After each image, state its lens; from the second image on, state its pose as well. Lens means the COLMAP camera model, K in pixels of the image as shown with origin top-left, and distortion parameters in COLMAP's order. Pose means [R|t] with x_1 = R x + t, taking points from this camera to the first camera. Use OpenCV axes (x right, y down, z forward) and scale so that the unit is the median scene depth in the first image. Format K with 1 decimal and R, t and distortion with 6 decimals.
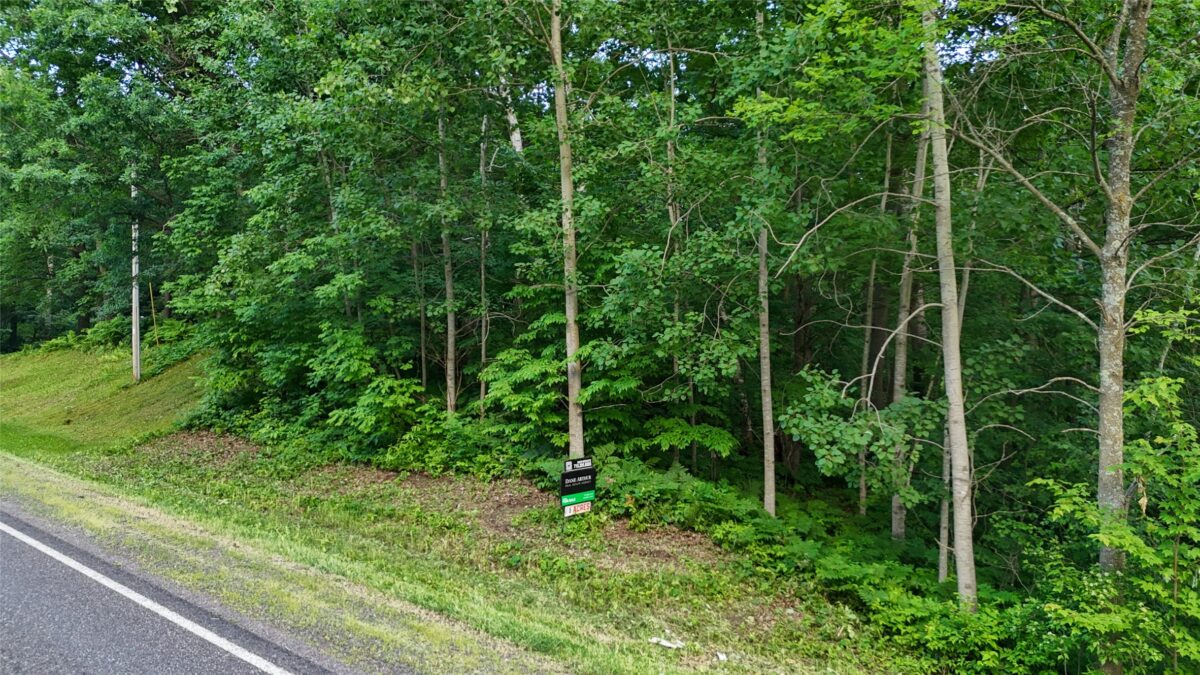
lens RADIAL K [[881.5, 0, 598.1], [0, 881.5, 333.2], [0, 0, 1]] dist [0.075041, -0.064572]
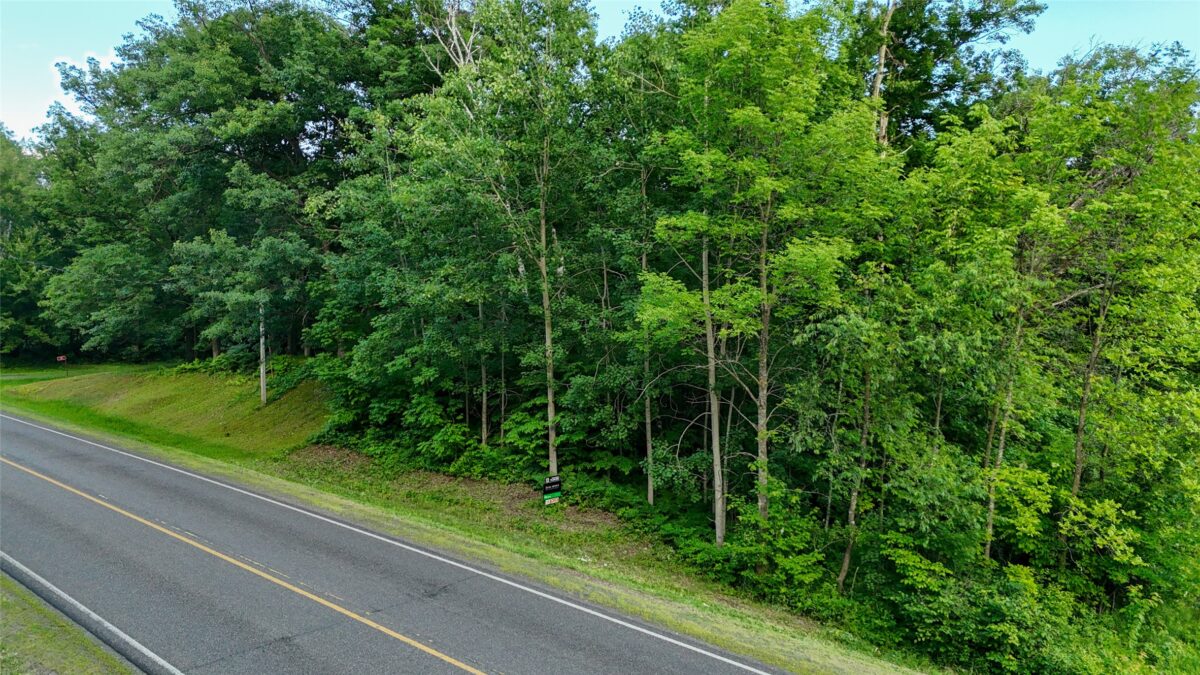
lens RADIAL K [[881.5, 0, 601.0], [0, 881.5, 332.5], [0, 0, 1]] dist [0.075041, -0.064572]
pose [[0.999993, 0.003796, -0.000338, 0.087972], [-0.003782, 0.999359, 0.035606, -0.257824], [0.000473, -0.035605, 0.999366, -1.004218]]
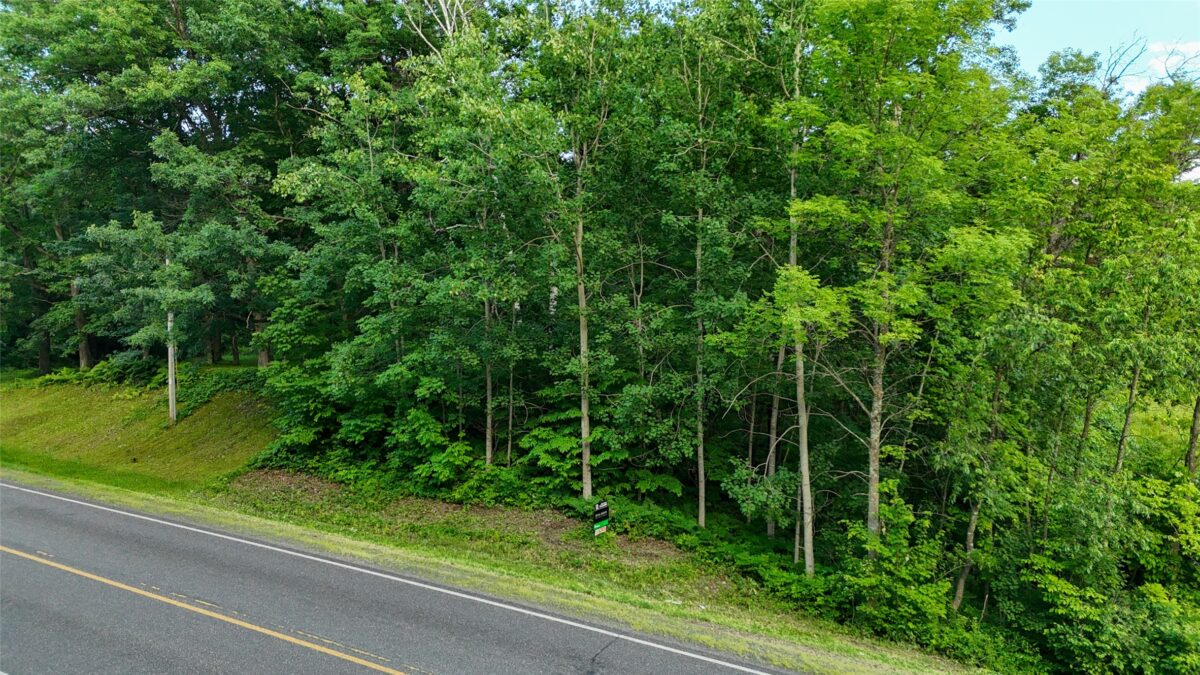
lens RADIAL K [[881.5, 0, 600.5], [0, 881.5, 331.2], [0, 0, 1]] dist [0.075041, -0.064572]
pose [[0.983367, -0.001492, 0.181623, -0.338720], [-0.004792, 0.999405, 0.034156, -0.254585], [-0.181566, -0.034459, 0.982775, -0.707633]]
